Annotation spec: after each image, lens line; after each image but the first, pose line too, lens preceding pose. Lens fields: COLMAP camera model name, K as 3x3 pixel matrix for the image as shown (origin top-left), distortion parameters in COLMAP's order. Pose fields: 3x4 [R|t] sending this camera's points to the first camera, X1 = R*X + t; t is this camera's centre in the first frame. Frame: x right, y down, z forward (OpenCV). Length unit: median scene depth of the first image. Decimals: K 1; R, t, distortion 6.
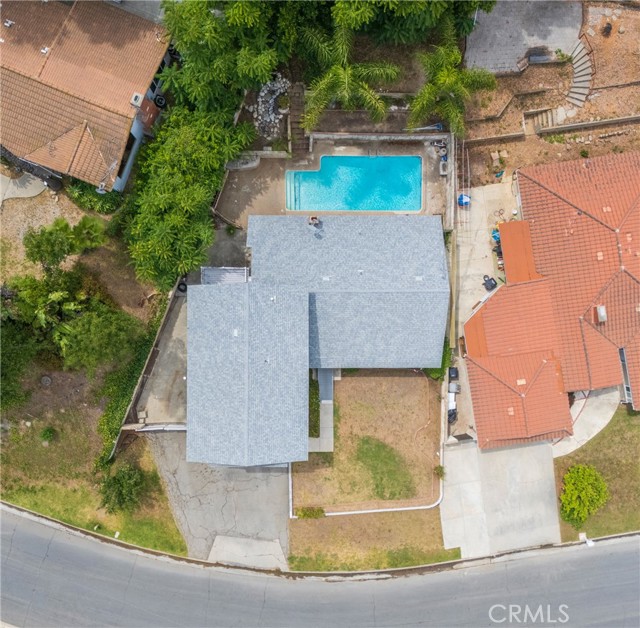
lens RADIAL K [[656.8, 0, 313.6], [0, 656.8, 314.0], [0, 0, 1]] dist [0.041215, 0.000000]
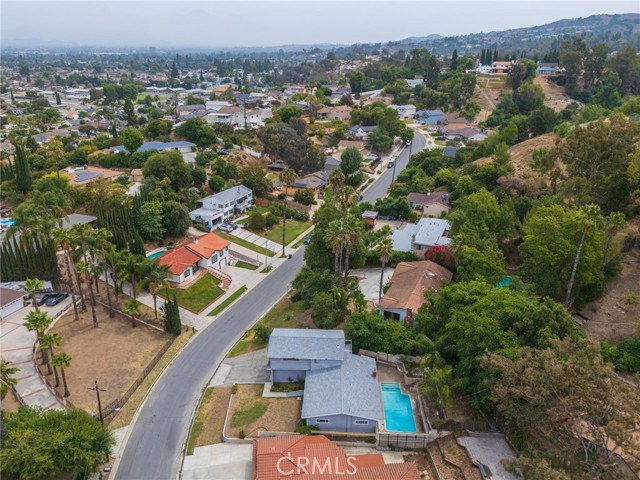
lens RADIAL K [[469.9, 0, 320.6], [0, 469.9, 240.7], [0, 0, 1]] dist [0.027384, -0.010716]
pose [[-0.039815, 0.330042, -0.943126, 1.241303], [-0.999202, -0.016108, 0.036545, -0.014547], [-0.003131, 0.943829, 0.330420, 0.073698]]
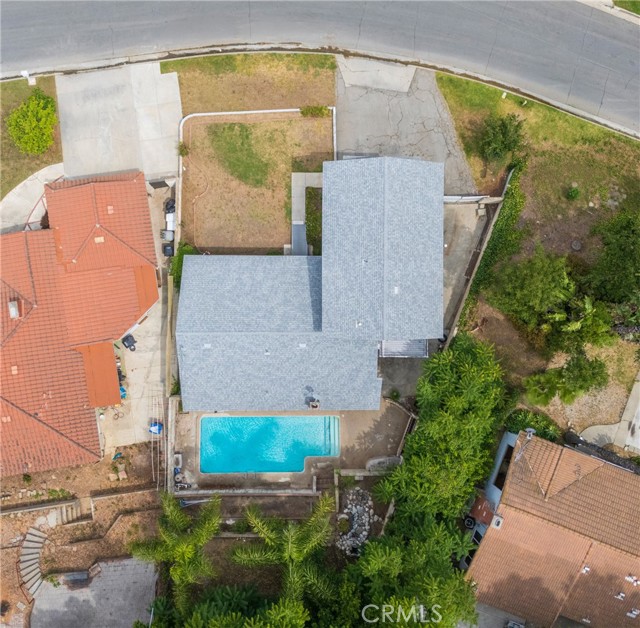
lens RADIAL K [[656.8, 0, 315.5], [0, 656.8, 314.8], [0, 0, 1]] dist [0.041215, 0.000000]
pose [[-0.997501, -0.003066, -0.070584, 0.064361], [0.001697, -0.999810, 0.019441, -0.024750], [-0.070630, 0.019272, 0.997316, 0.012614]]
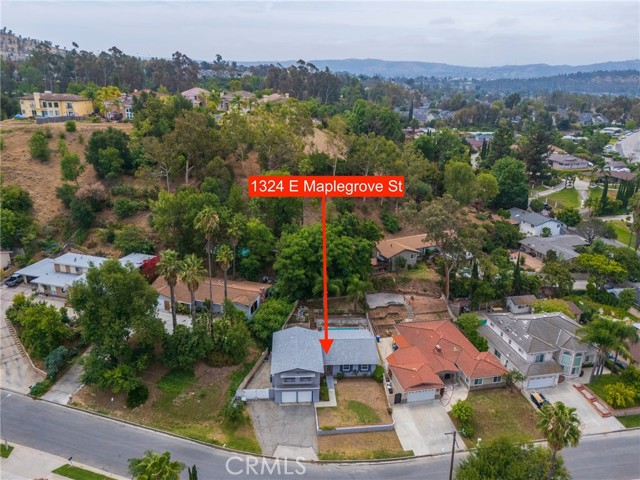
lens RADIAL K [[469.9, 0, 321.4], [0, 469.9, 243.0], [0, 0, 1]] dist [0.027384, -0.010716]
pose [[0.997537, -0.036860, 0.059679, -0.087227], [0.068775, 0.346697, -0.935452, 1.415955], [0.013790, 0.937253, 0.348378, 0.016822]]
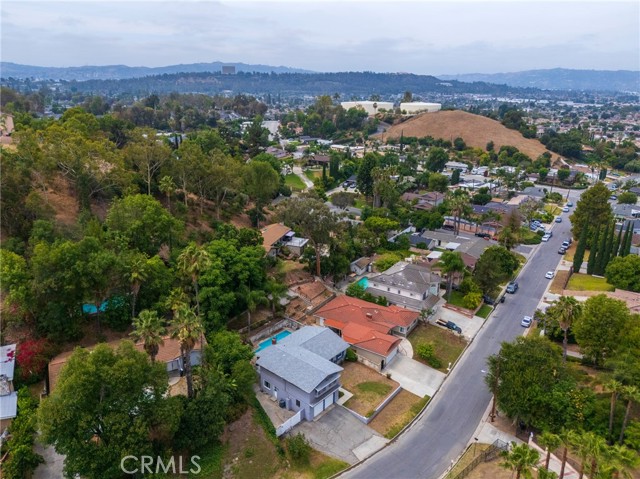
lens RADIAL K [[469.9, 0, 320.2], [0, 469.9, 238.7], [0, 0, 1]] dist [0.027384, -0.010716]
pose [[0.656734, -0.265977, 0.705660, -1.007292], [0.754091, 0.223137, -0.617702, 0.978389], [0.006835, 0.937798, 0.347113, -0.015573]]
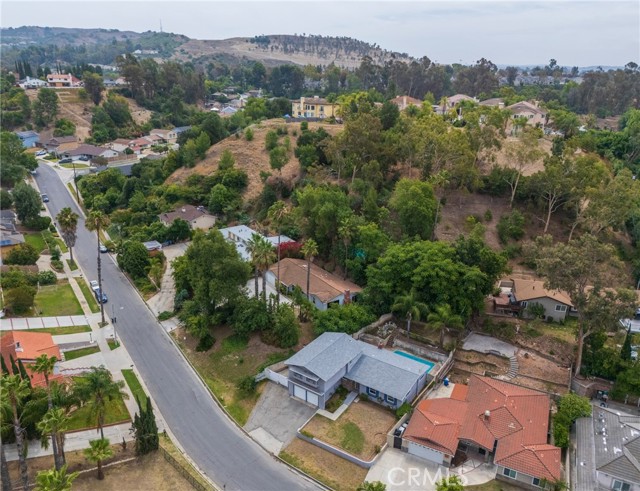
lens RADIAL K [[483.5, 0, 317.1], [0, 483.5, 242.6], [0, 0, 1]] dist [0.025296, -0.015070]
pose [[0.817441, 0.165279, -0.551791, 0.706911], [-0.575646, 0.268587, -0.772330, 1.230912], [0.020554, 0.948970, 0.314696, 0.039143]]
